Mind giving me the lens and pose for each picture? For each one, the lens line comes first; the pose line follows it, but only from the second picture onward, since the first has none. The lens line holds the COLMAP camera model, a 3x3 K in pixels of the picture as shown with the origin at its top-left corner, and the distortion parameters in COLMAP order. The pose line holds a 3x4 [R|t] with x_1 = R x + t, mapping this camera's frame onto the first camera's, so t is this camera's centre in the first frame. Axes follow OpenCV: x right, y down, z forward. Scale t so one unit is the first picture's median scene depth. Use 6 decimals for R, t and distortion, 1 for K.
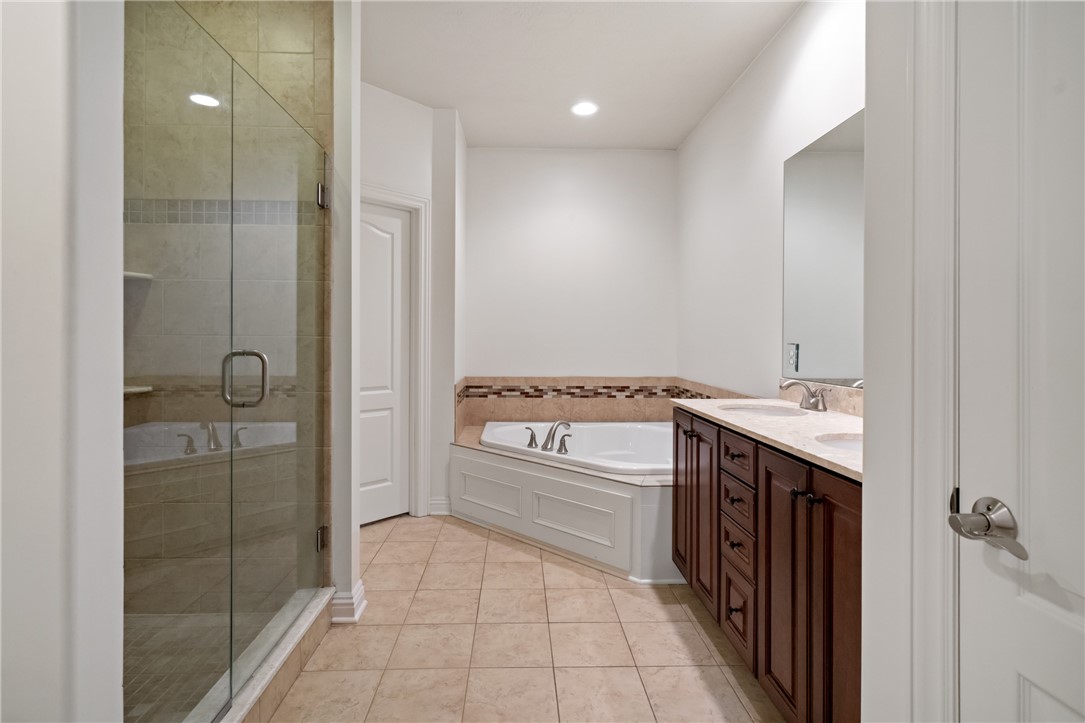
lens RADIAL K [[520.1, 0, 535.9], [0, 520.1, 339.7], [0, 0, 1]] dist [-0.001761, 0.000098]
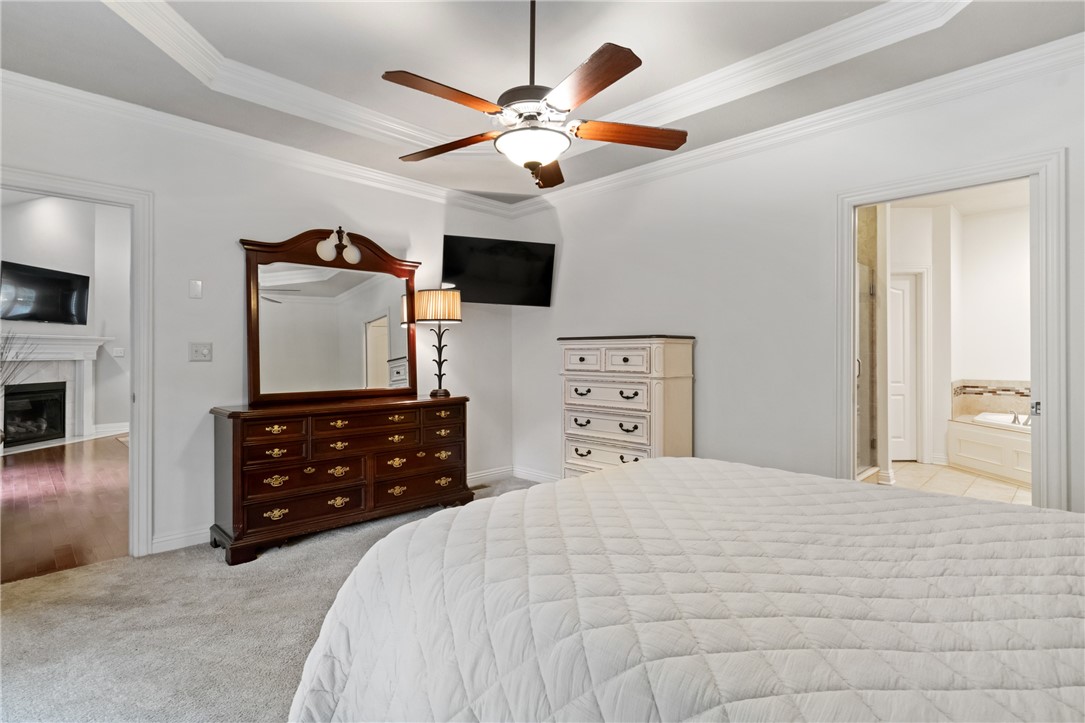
lens RADIAL K [[520.1, 0, 539.9], [0, 520.1, 358.1], [0, 0, 1]] dist [-0.001761, 0.000098]
pose [[0.663266, -0.007958, -0.748341, 0.197241], [0.010994, 0.999939, -0.000889, 0.002353], [0.748303, -0.007638, 0.663313, -0.981141]]
